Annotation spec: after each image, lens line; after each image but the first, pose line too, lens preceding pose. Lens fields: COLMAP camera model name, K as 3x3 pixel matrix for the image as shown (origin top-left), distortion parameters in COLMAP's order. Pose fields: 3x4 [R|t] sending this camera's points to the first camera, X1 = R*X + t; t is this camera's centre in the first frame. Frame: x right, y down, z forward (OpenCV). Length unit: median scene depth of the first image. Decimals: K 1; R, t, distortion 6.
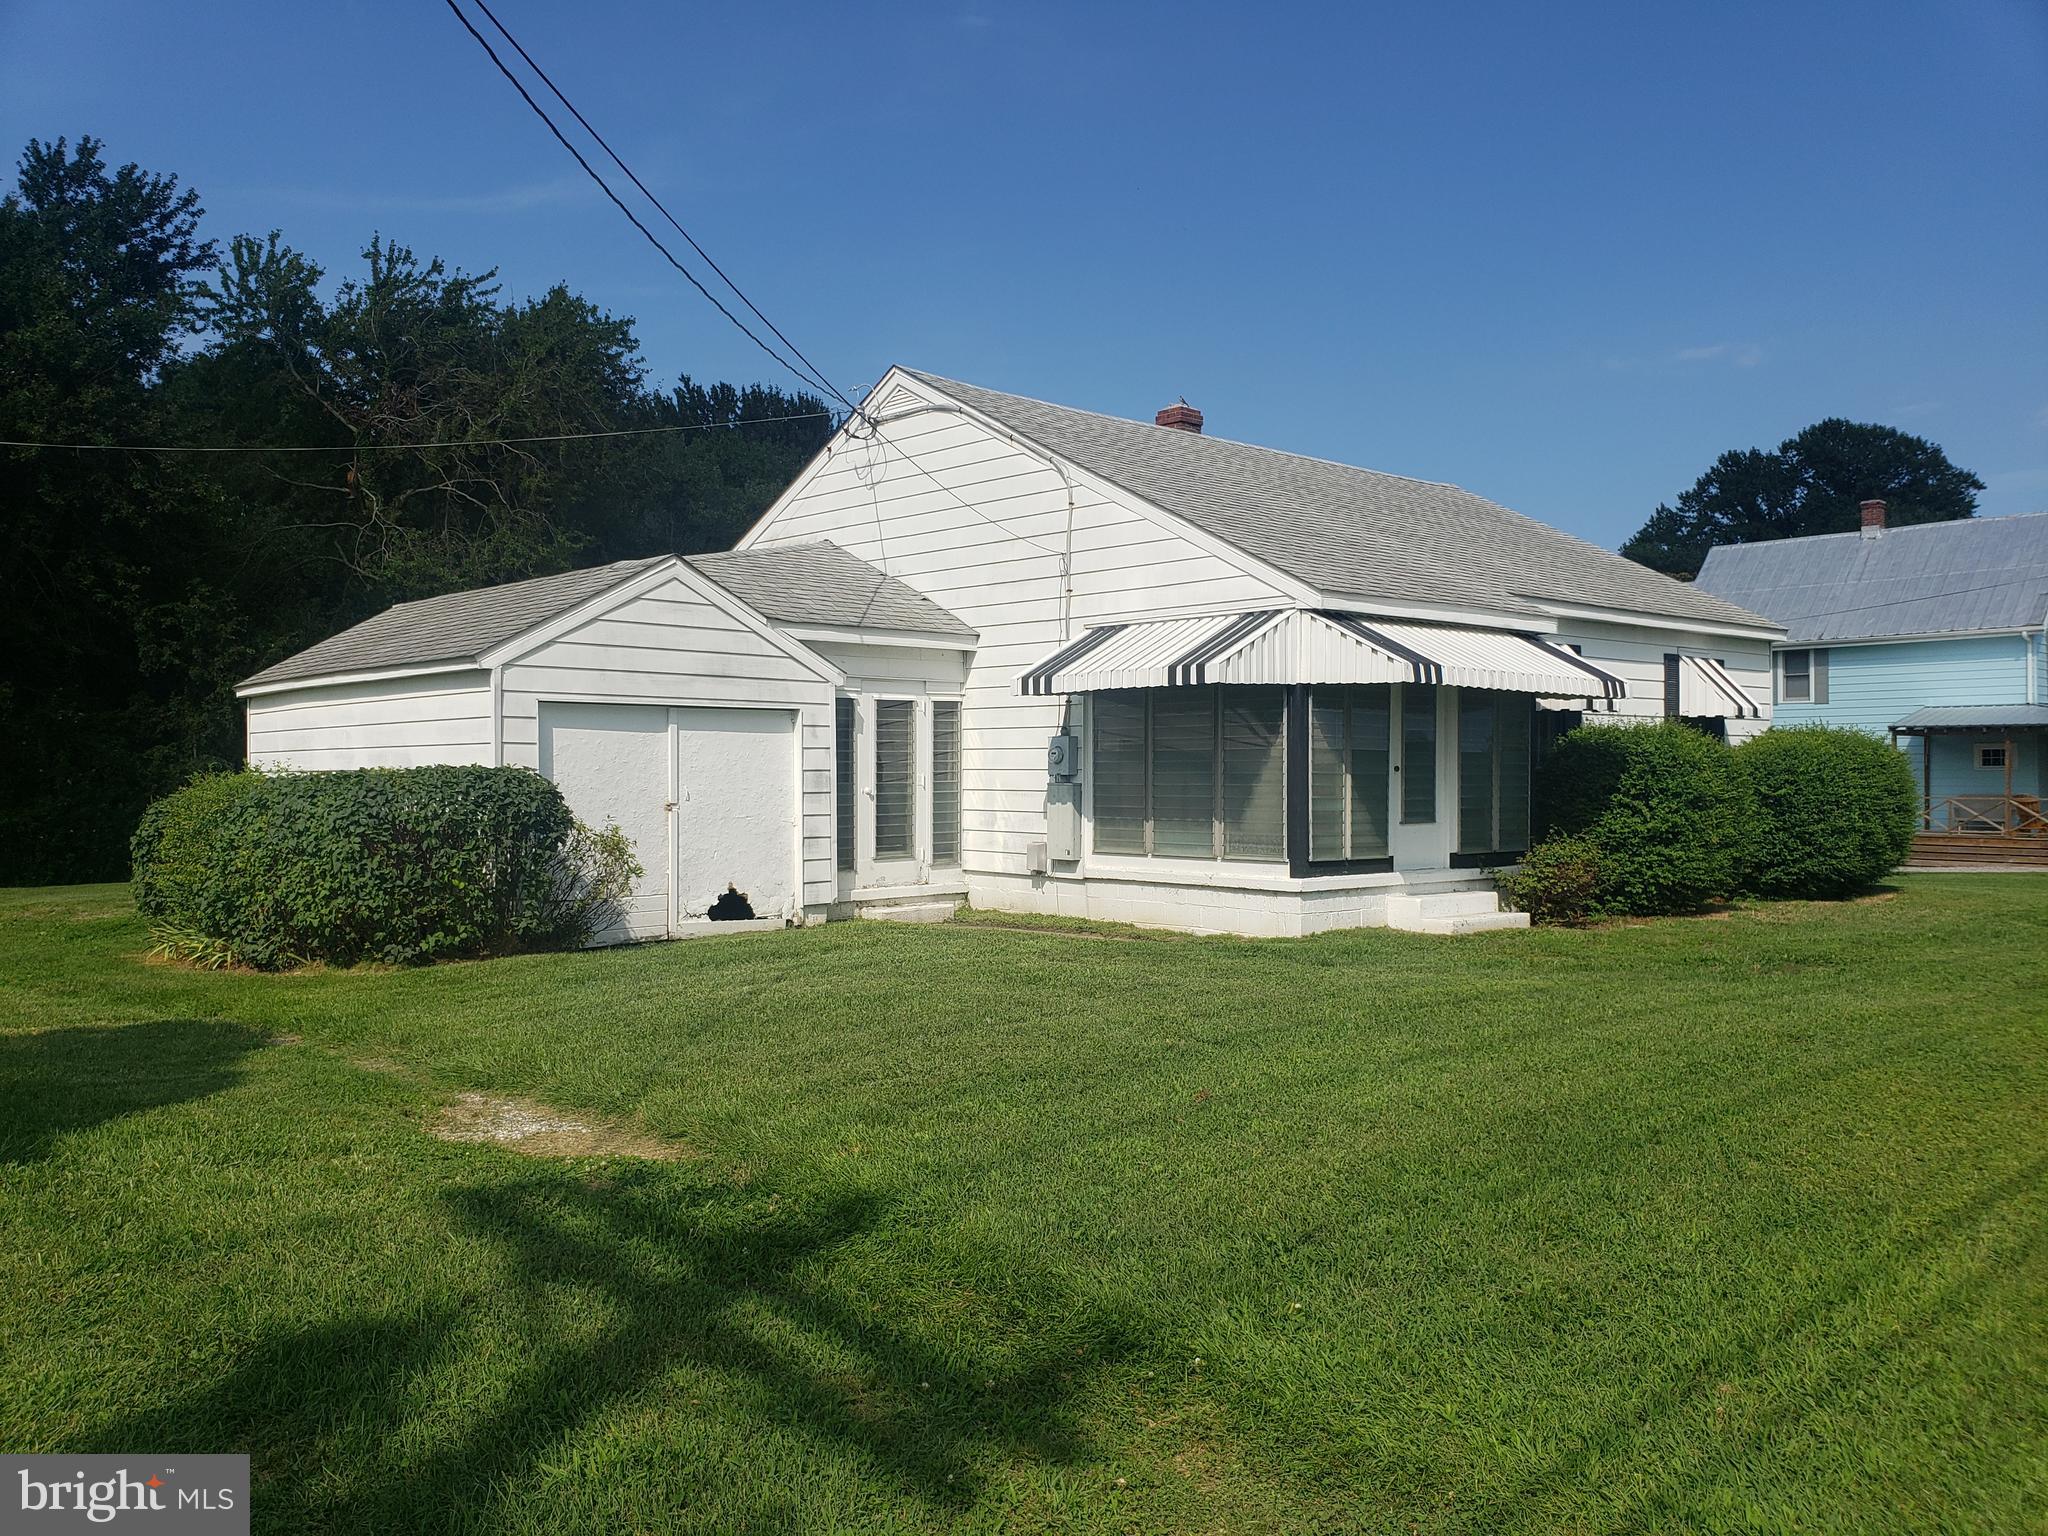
lens RADIAL K [[1572.4, 0, 1024.0], [0, 1572.4, 768.0], [0, 0, 1]] dist [-0.005321, -0.005106]
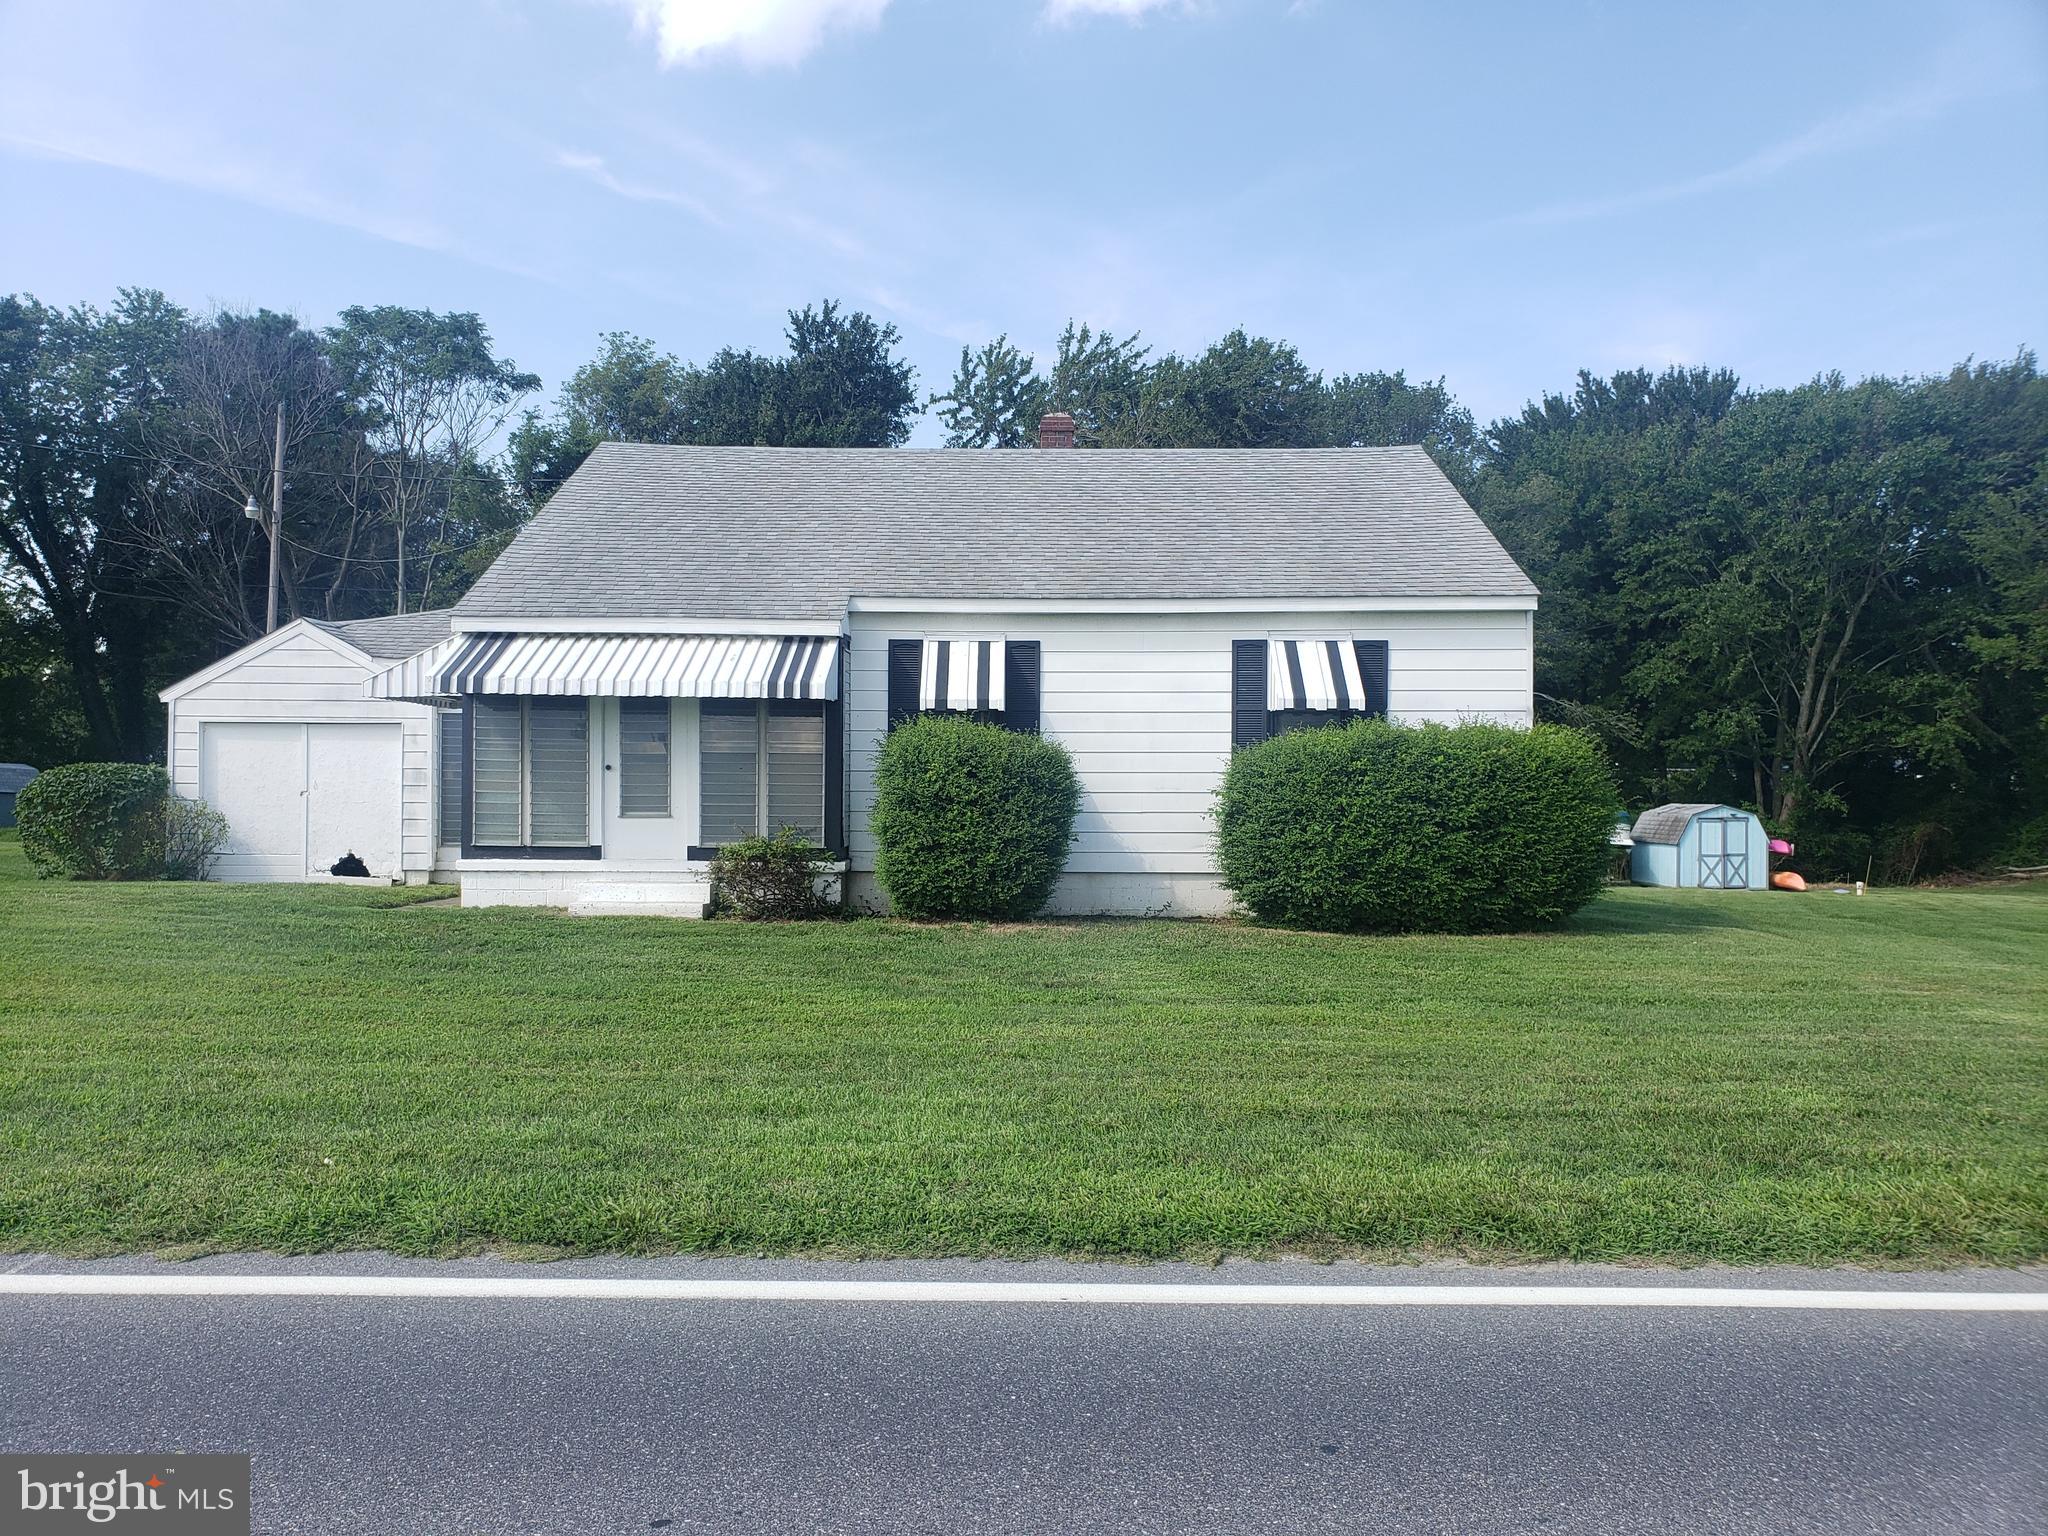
lens RADIAL K [[1563.6, 0, 1024.0], [0, 1563.6, 768.0], [0, 0, 1]] dist [0.004770, 0.000892]
pose [[0.727379, -0.001841, -0.686233, 1.172002], [-0.003302, 0.999975, -0.006183, 0.007800], [0.686228, 0.006763, 0.727355, 0.399984]]
